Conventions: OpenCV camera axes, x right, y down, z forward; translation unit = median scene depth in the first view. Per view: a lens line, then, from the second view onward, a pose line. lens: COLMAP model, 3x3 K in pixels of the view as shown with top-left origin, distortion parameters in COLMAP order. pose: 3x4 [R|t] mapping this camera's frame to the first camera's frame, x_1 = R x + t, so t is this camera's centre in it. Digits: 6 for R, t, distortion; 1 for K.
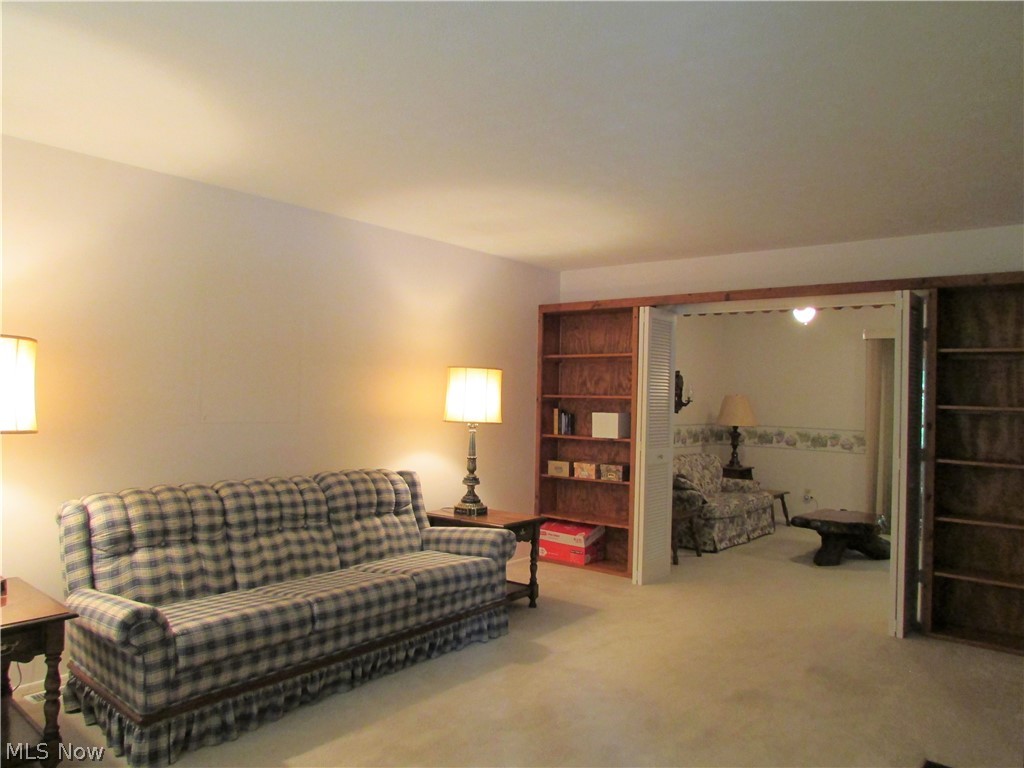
lens RADIAL K [[734.0, 0, 515.2], [0, 734.0, 385.5], [0, 0, 1]] dist [-0.017939, 0.000357]
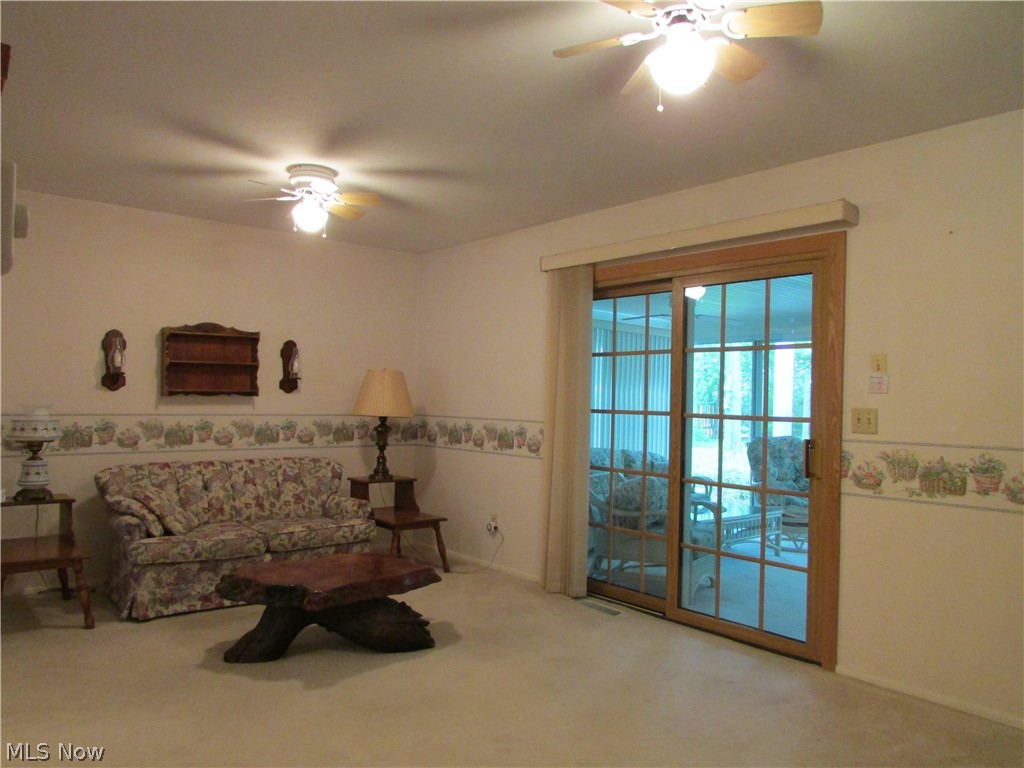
lens RADIAL K [[734.0, 0, 515.2], [0, 734.0, 385.5], [0, 0, 1]] dist [-0.017939, 0.000357]
pose [[0.984043, -0.012793, -0.177468, 0.535912], [0.011499, 0.999899, -0.008317, 0.034377], [0.177557, 0.006143, 0.984091, 0.370631]]
